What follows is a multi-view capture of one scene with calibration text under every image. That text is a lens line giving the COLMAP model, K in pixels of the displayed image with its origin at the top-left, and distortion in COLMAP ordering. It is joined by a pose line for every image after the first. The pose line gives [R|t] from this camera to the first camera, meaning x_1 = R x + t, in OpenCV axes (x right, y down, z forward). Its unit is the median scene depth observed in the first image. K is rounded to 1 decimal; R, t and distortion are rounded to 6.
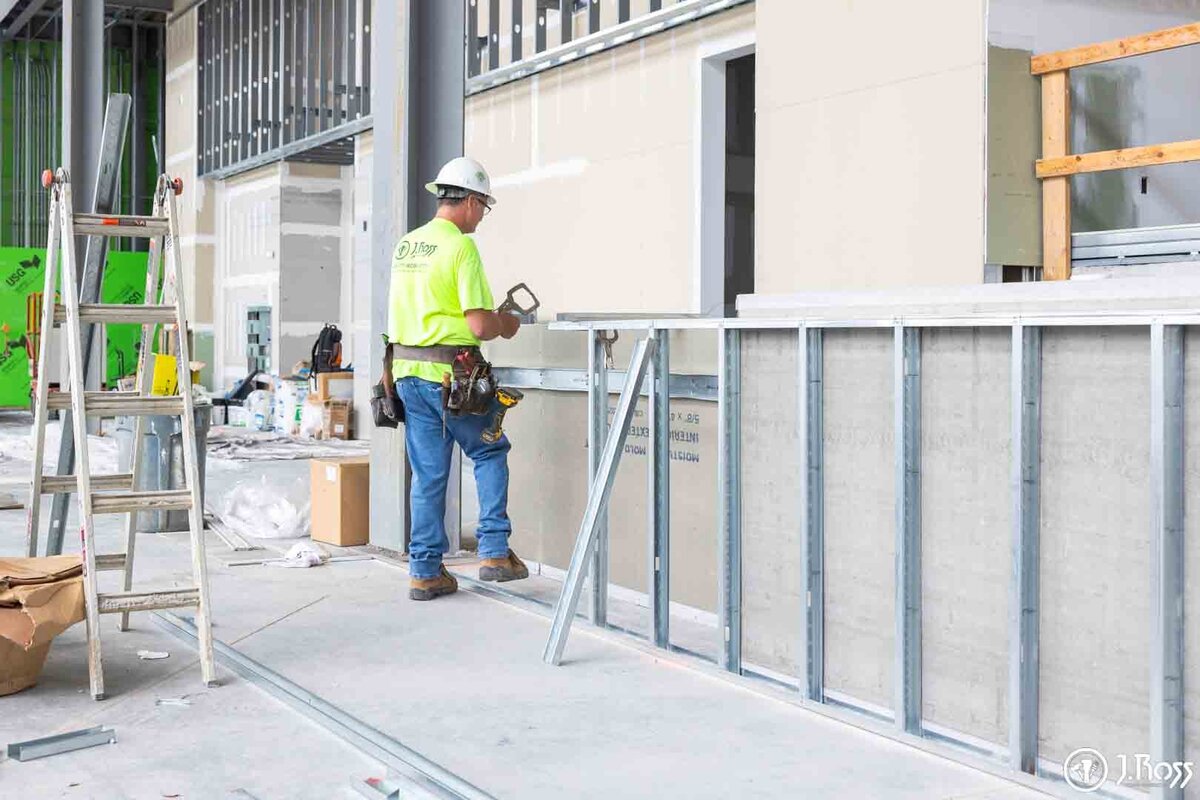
lens RADIAL K [[1380.6, 0, 599.6], [0, 1380.6, 395.0], [0, 0, 1]] dist [-0.004018, 0.000000]
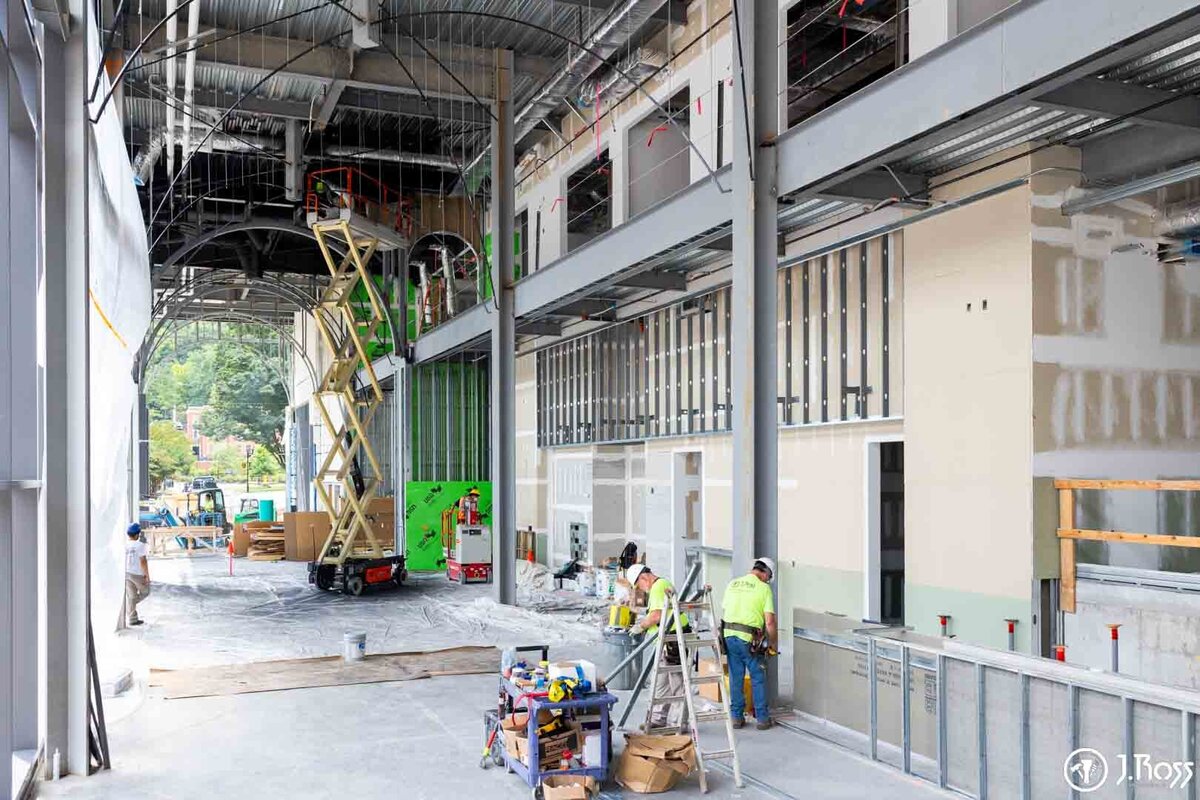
lens RADIAL K [[971.4, 0, 531.1], [0, 971.4, 491.6], [0, 0, 1]] dist [-0.007712, 0.012686]
pose [[0.987256, -0.012316, -0.158660, -0.243928], [0.012024, 0.999924, -0.002799, -0.234703], [0.158682, 0.000855, 0.987329, -0.597979]]
